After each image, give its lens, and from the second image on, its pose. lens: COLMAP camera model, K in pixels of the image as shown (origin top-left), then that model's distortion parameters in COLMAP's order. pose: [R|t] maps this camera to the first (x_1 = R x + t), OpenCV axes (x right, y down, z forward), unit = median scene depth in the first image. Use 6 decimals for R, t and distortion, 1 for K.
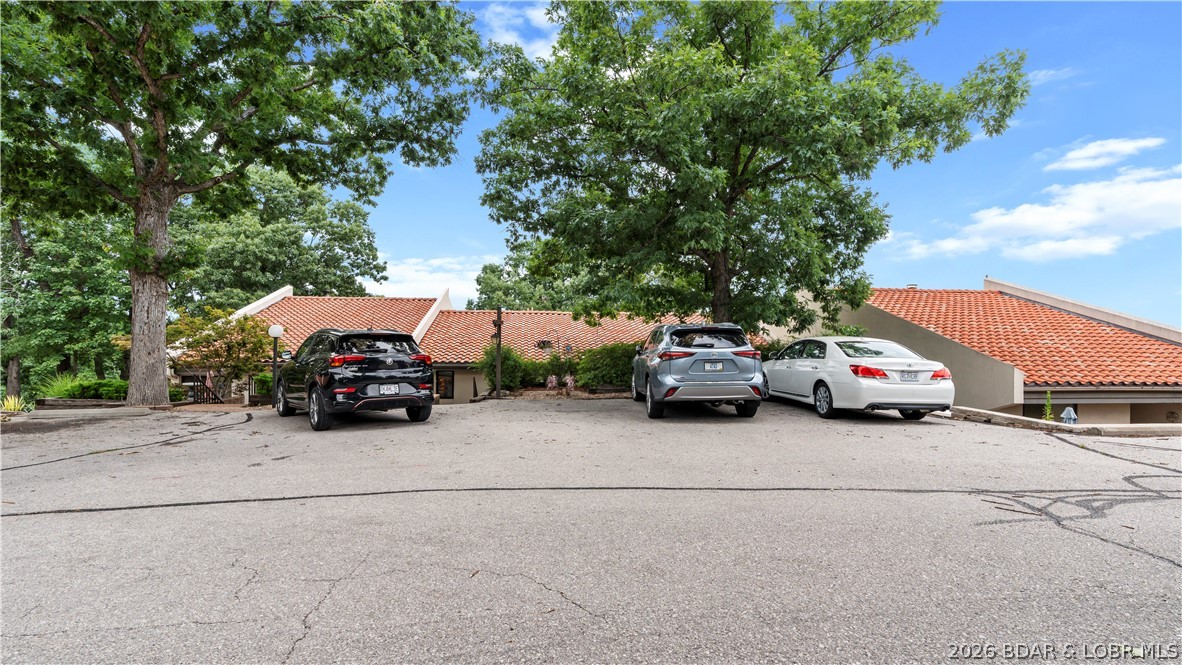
lens RADIAL K [[534.6, 0, 595.8], [0, 534.6, 337.2], [0, 0, 1]] dist [-0.007651, 0.001099]
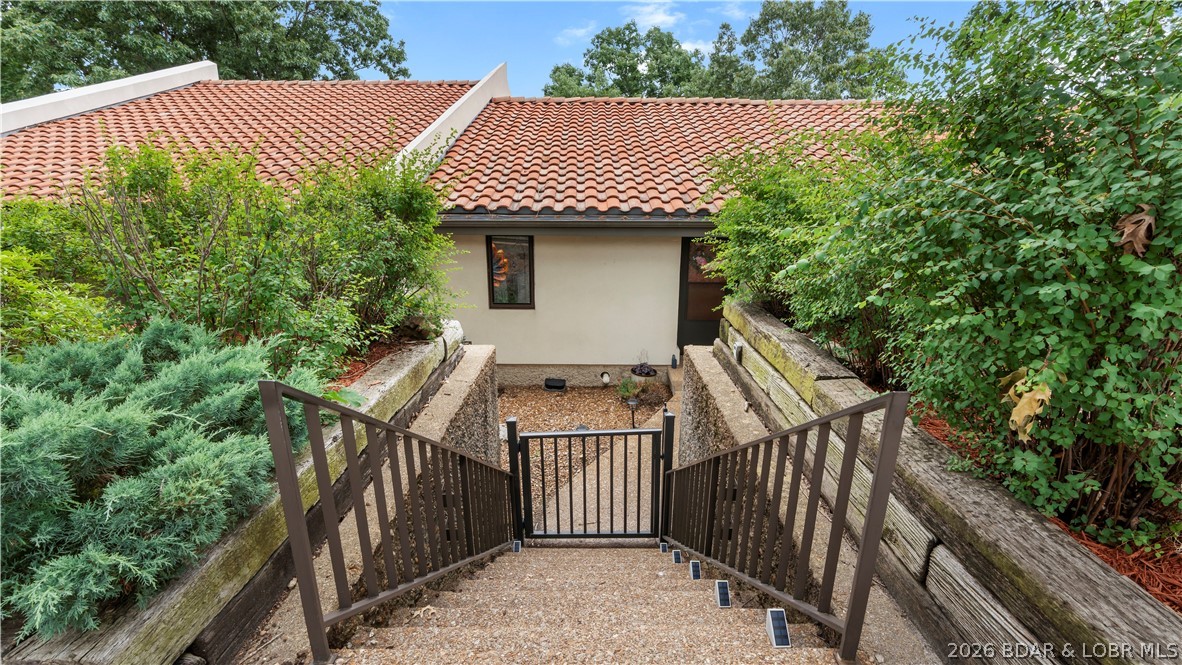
lens RADIAL K [[534.6, 0, 595.8], [0, 534.6, 337.2], [0, 0, 1]] dist [-0.007651, 0.001099]
pose [[0.993996, 0.028423, -0.105658, -0.134525], [0.001264, 0.962623, 0.270842, 0.023330], [0.109407, -0.269350, 0.956808, 0.469678]]
